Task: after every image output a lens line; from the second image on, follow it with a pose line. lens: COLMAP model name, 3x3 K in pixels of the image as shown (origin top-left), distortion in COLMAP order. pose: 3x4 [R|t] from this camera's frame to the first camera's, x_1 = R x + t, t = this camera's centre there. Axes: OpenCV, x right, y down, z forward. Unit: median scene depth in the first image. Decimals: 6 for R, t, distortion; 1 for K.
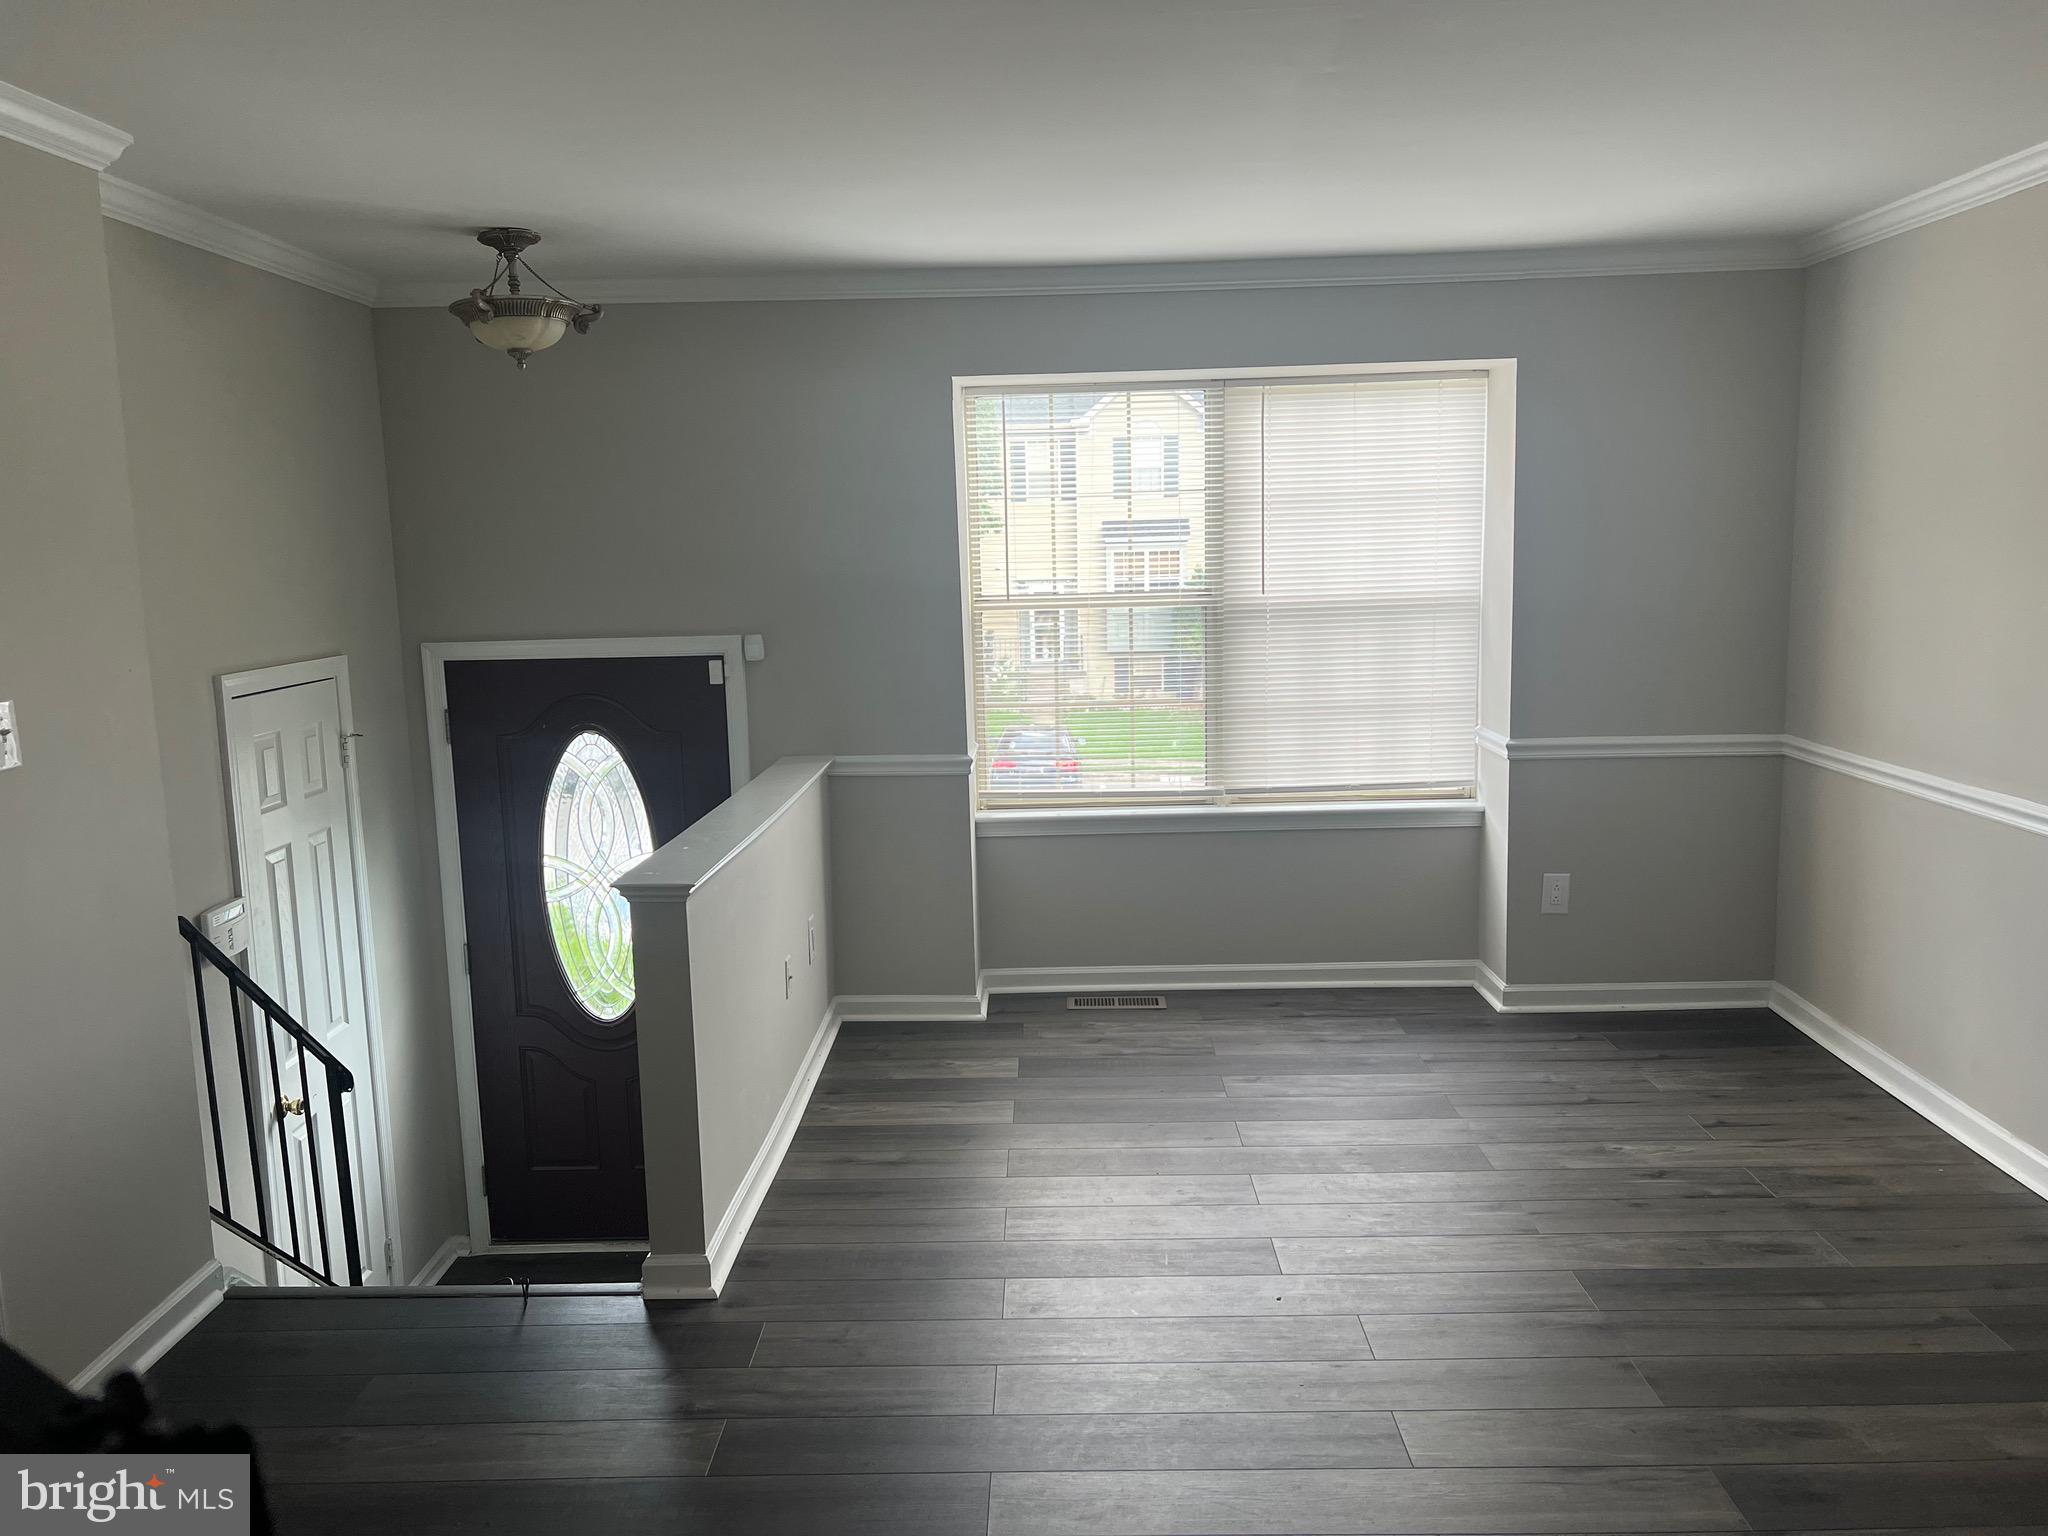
lens RADIAL K [[1533.2, 0, 1044.3], [0, 1533.2, 785.9], [0, 0, 1]] dist [0.031110, -0.036160]
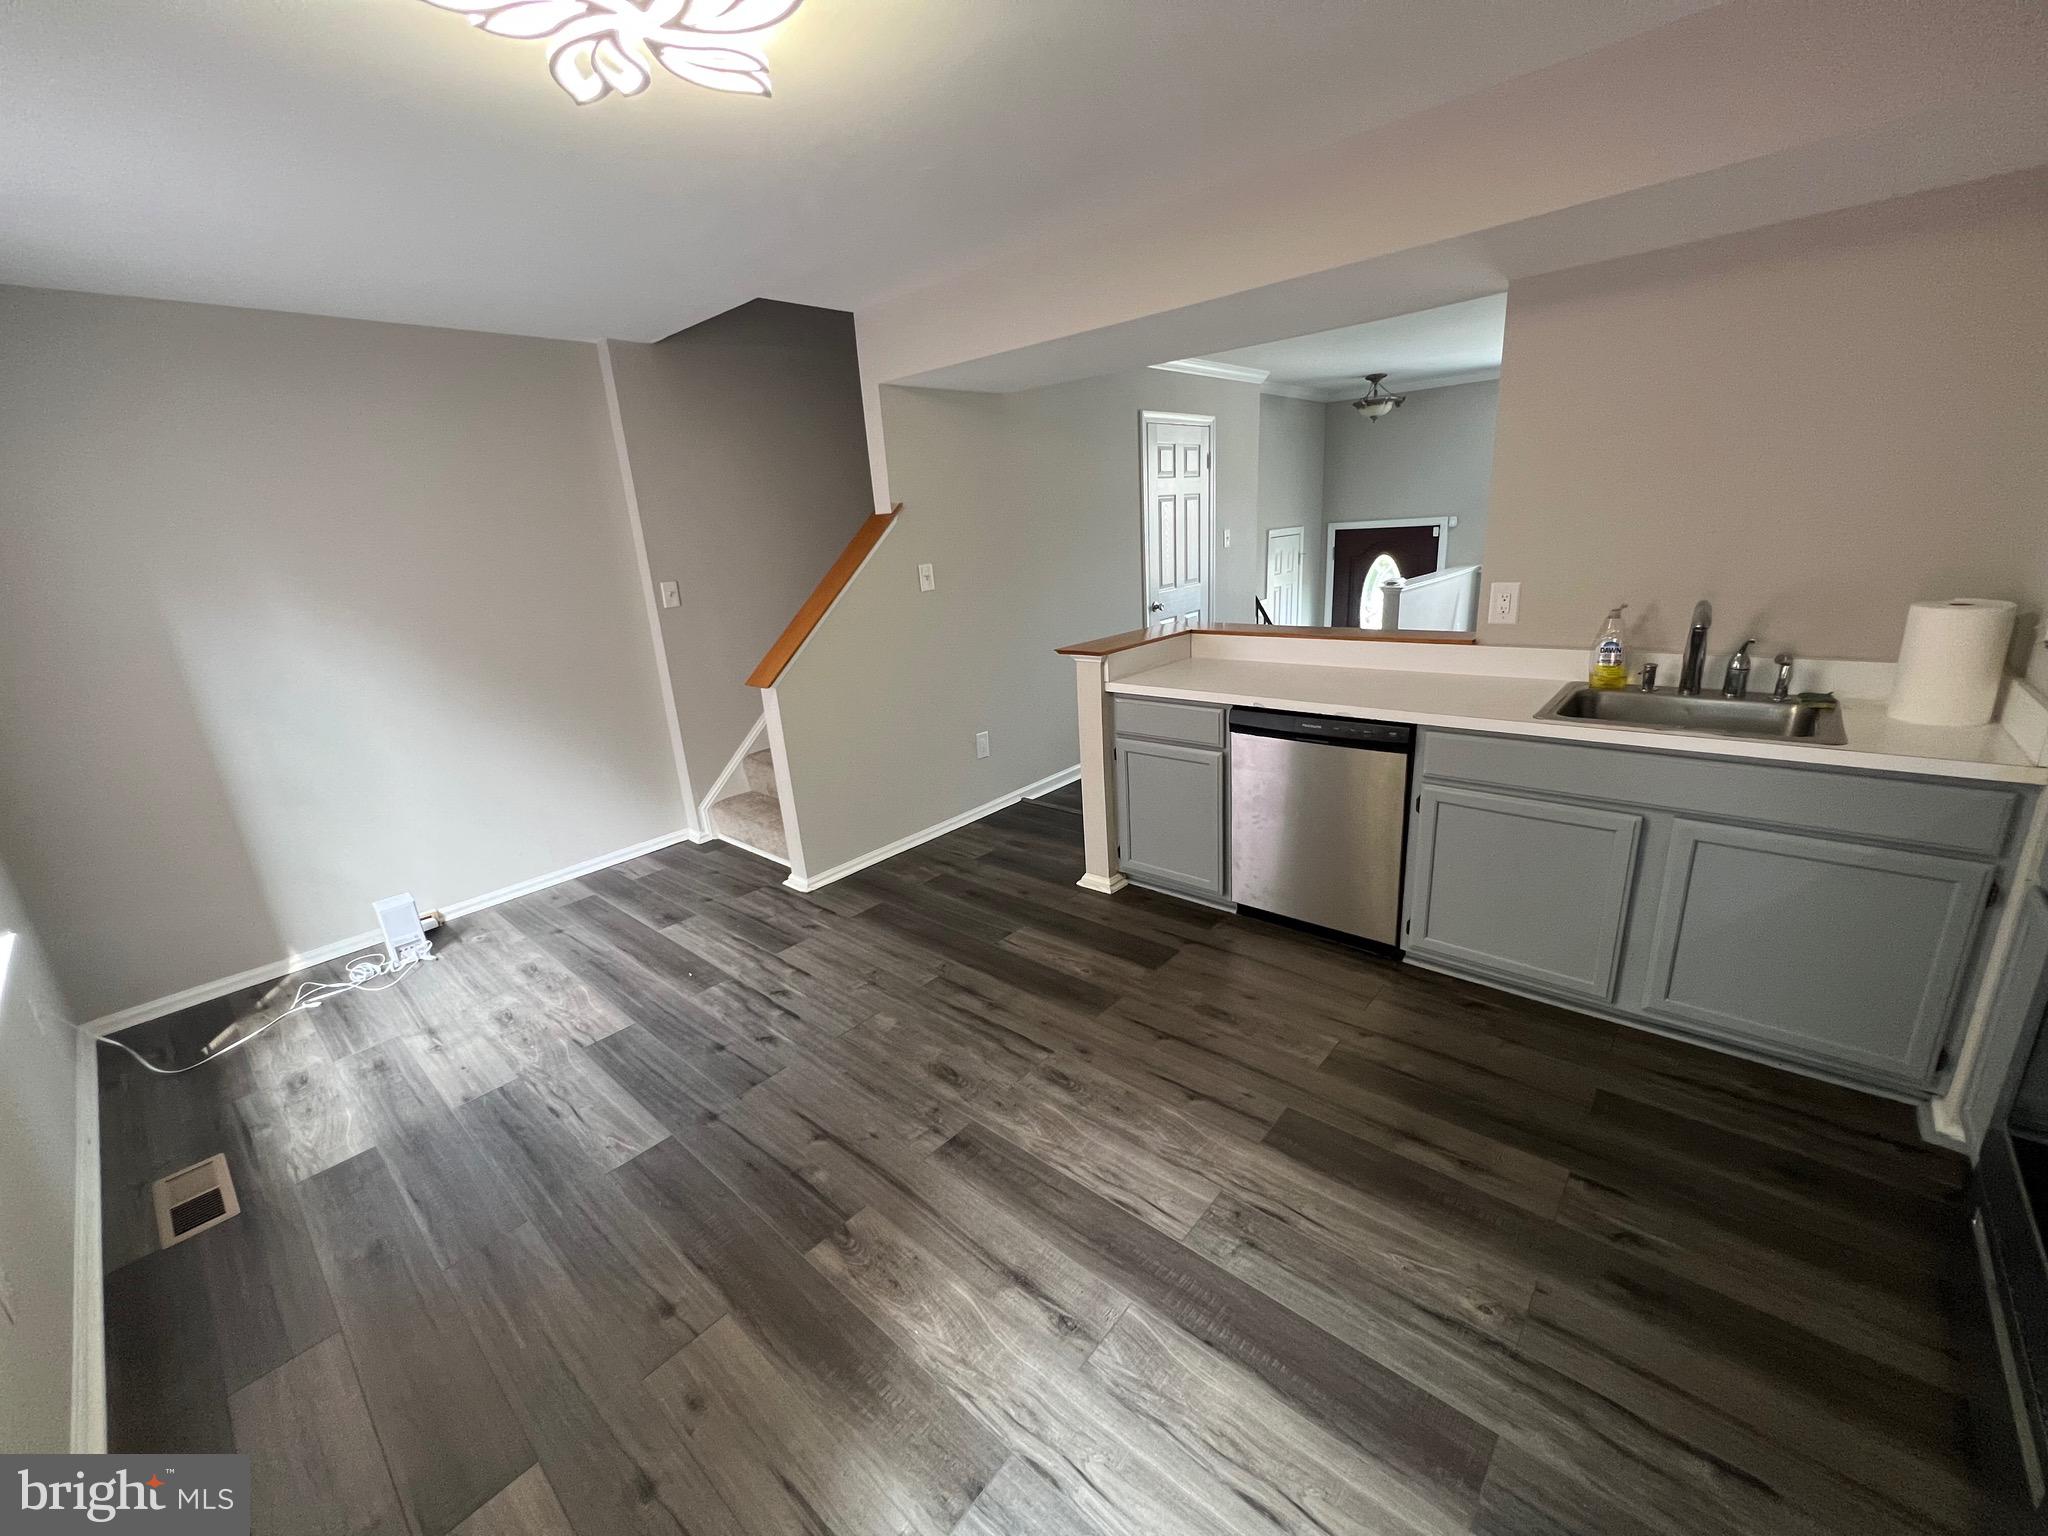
lens RADIAL K [[827.1, 0, 1019.3], [0, 827.1, 766.9], [0, 0, 1]] dist [-0.002228, 0.000067]
pose [[0.751766, 0.162794, -0.639019, 0.240366], [-0.057874, 0.981597, 0.181982, 0.115229], [0.656885, -0.099826, 0.747353, -0.624770]]
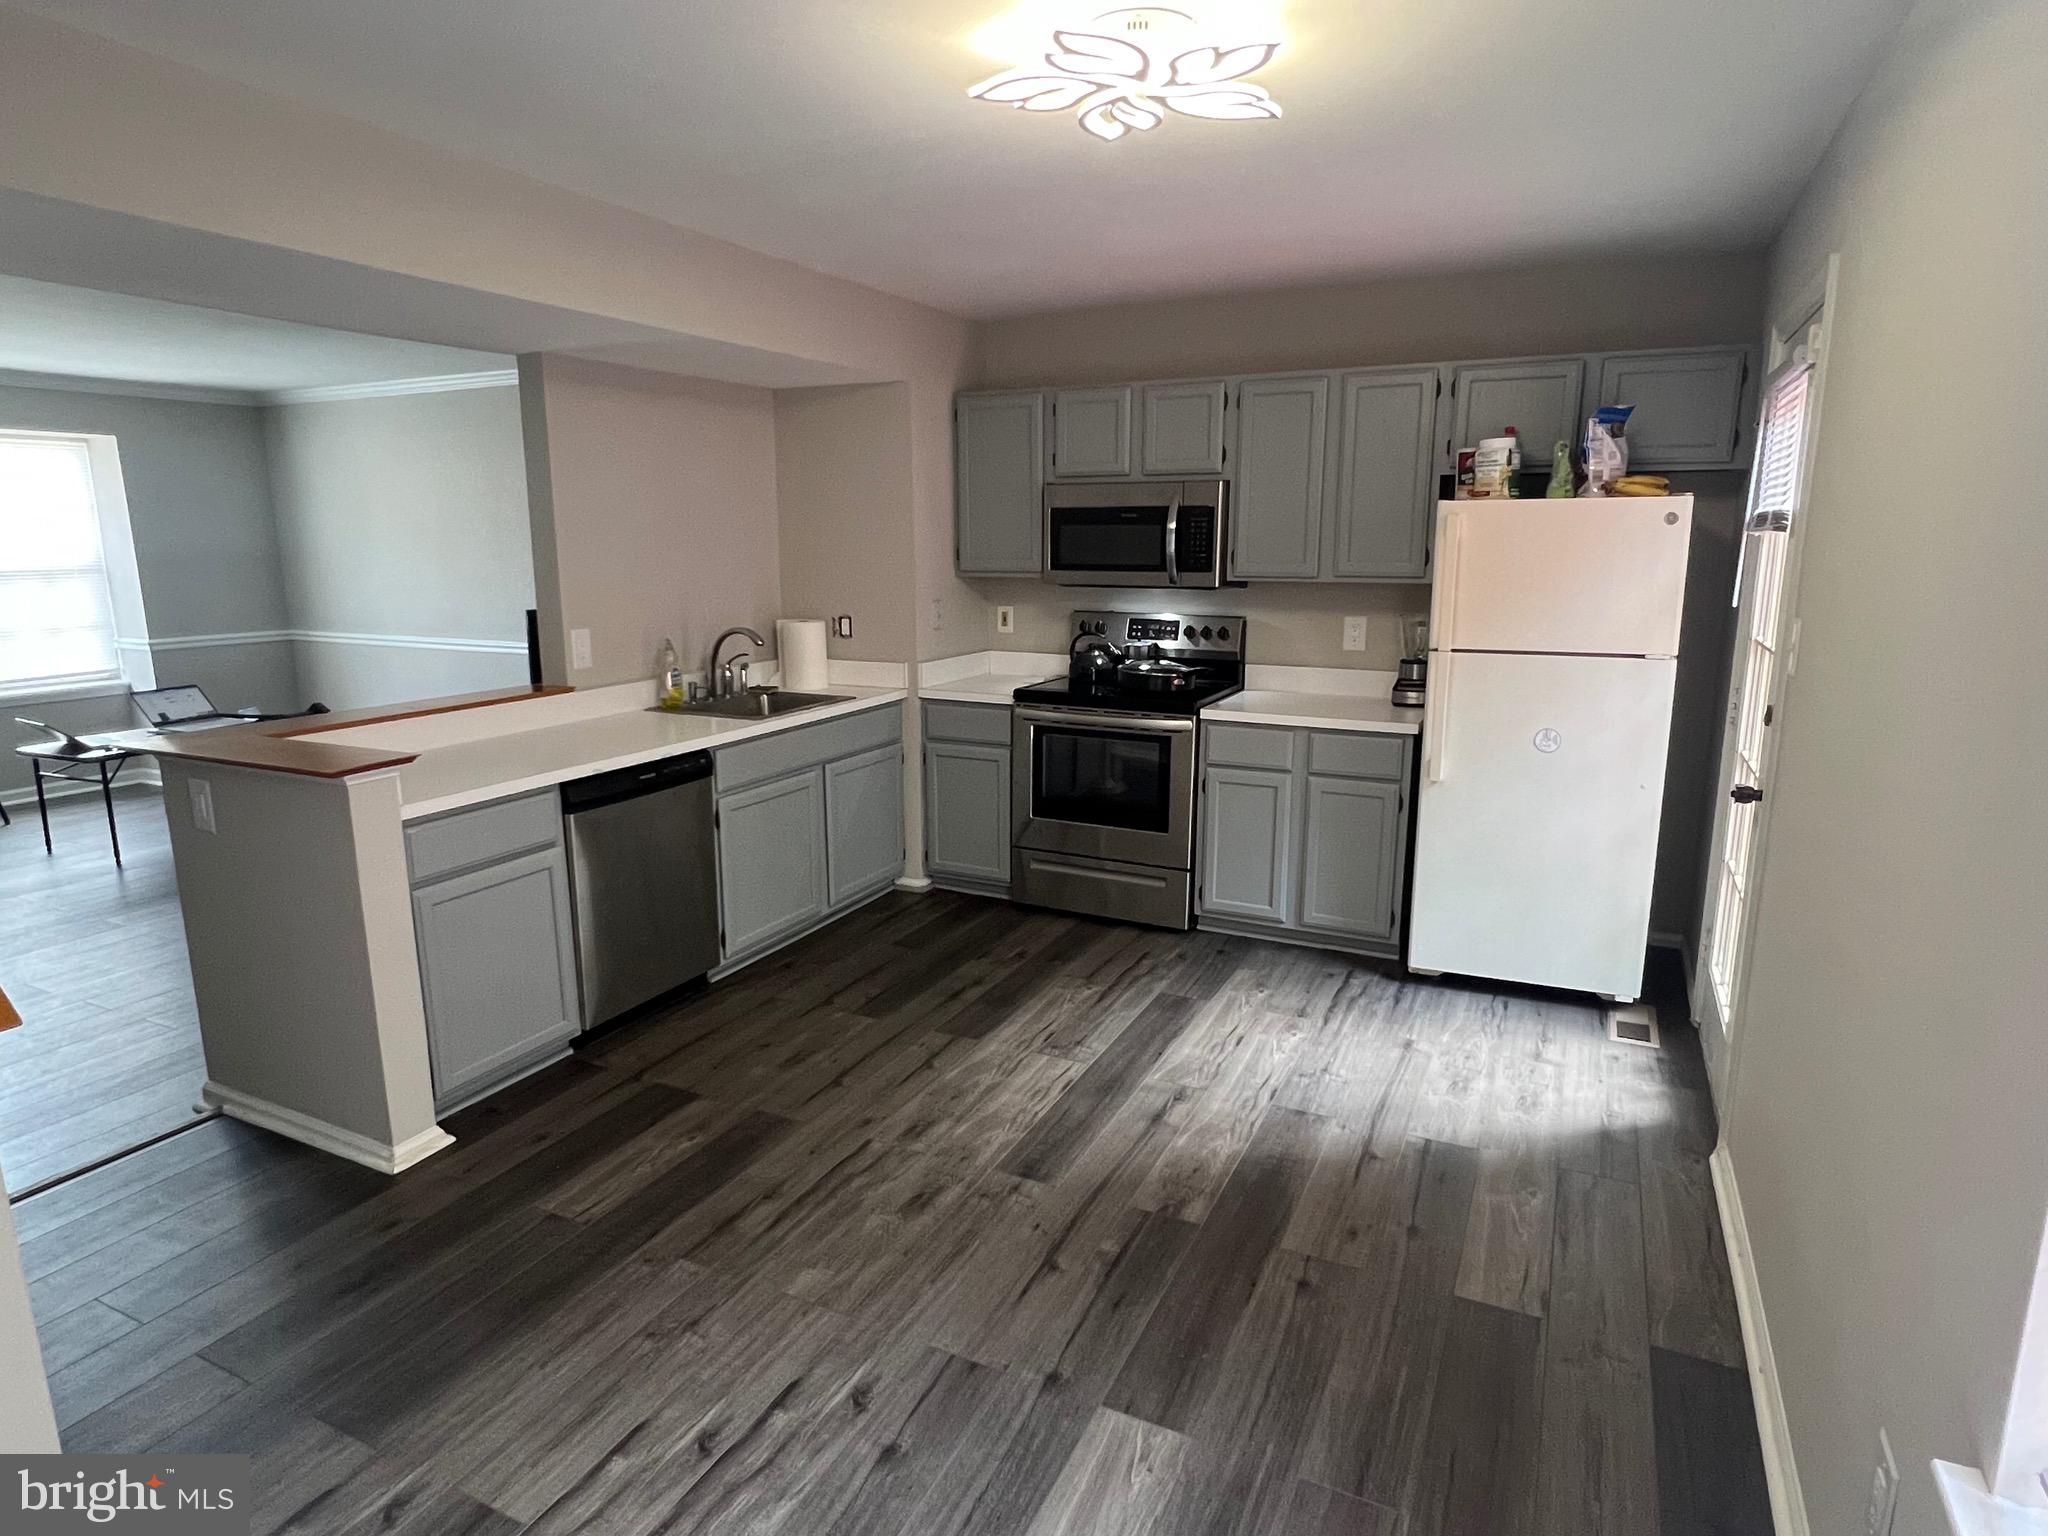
lens RADIAL K [[1161.3, 0, 1017.1], [0, 1161.3, 774.3], [0, 0, 1]] dist [-0.001157, -0.001098]
pose [[0.427505, -0.162056, 0.889369, -0.573452], [0.137451, 0.984015, 0.113231, 0.126499], [-0.893502, 0.073838, 0.442946, -0.609368]]
